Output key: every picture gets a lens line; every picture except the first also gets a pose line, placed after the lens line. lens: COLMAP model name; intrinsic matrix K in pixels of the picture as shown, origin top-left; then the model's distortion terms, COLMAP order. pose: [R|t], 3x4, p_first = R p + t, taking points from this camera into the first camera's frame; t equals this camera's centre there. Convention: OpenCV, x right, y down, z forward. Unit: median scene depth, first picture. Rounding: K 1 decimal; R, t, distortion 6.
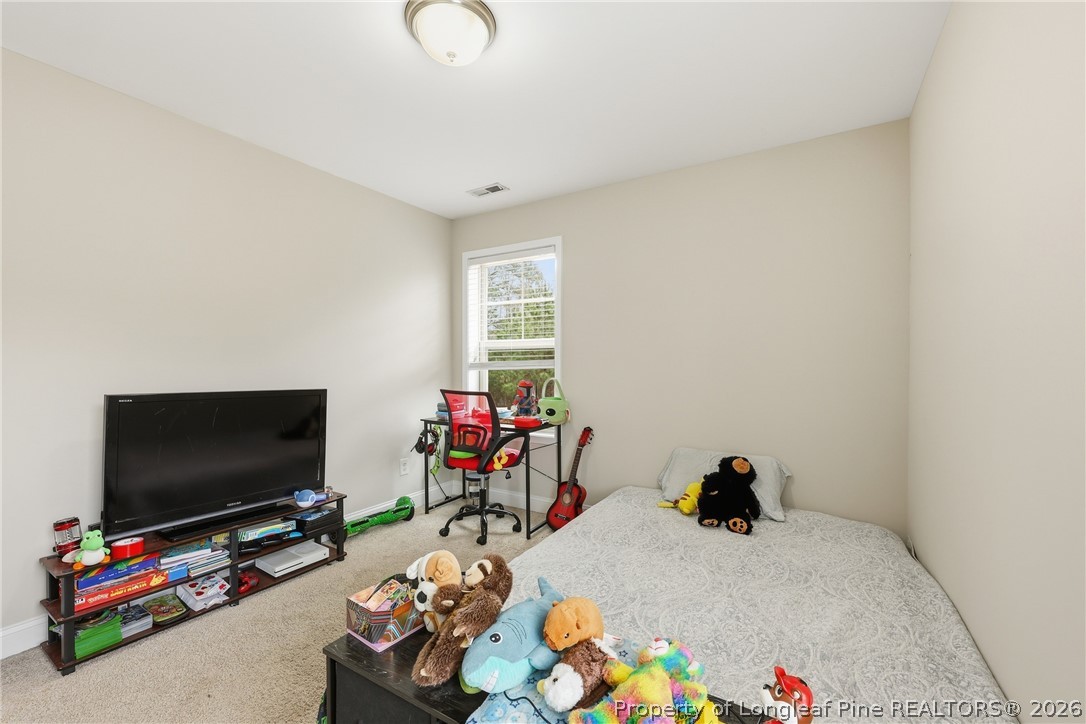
lens RADIAL K [[448.0, 0, 541.7], [0, 448.0, 354.5], [0, 0, 1]] dist [0.000487, 0.000008]
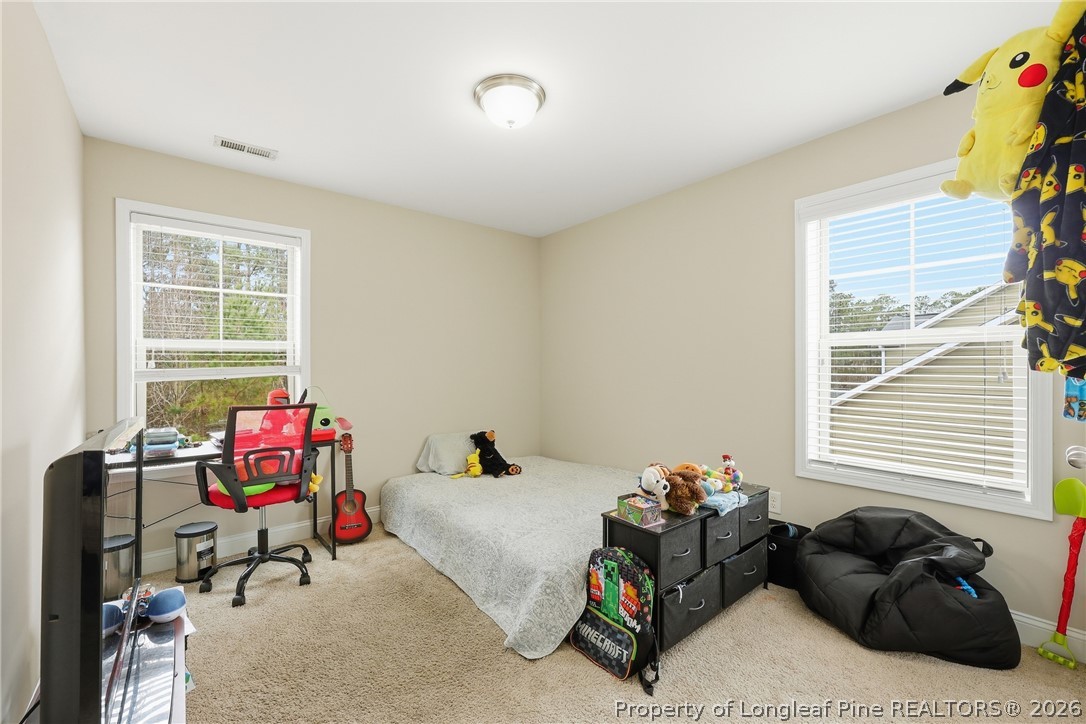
lens RADIAL K [[445.0, 0, 543.0], [0, 445.0, 362.0], [0, 0, 1]] dist [0.000108, -0.000277]
pose [[0.332686, 0.008769, 0.942997, -0.654434], [-0.005773, 0.999957, -0.007262, 0.006649], [-0.943020, -0.003028, 0.332722, 0.248767]]
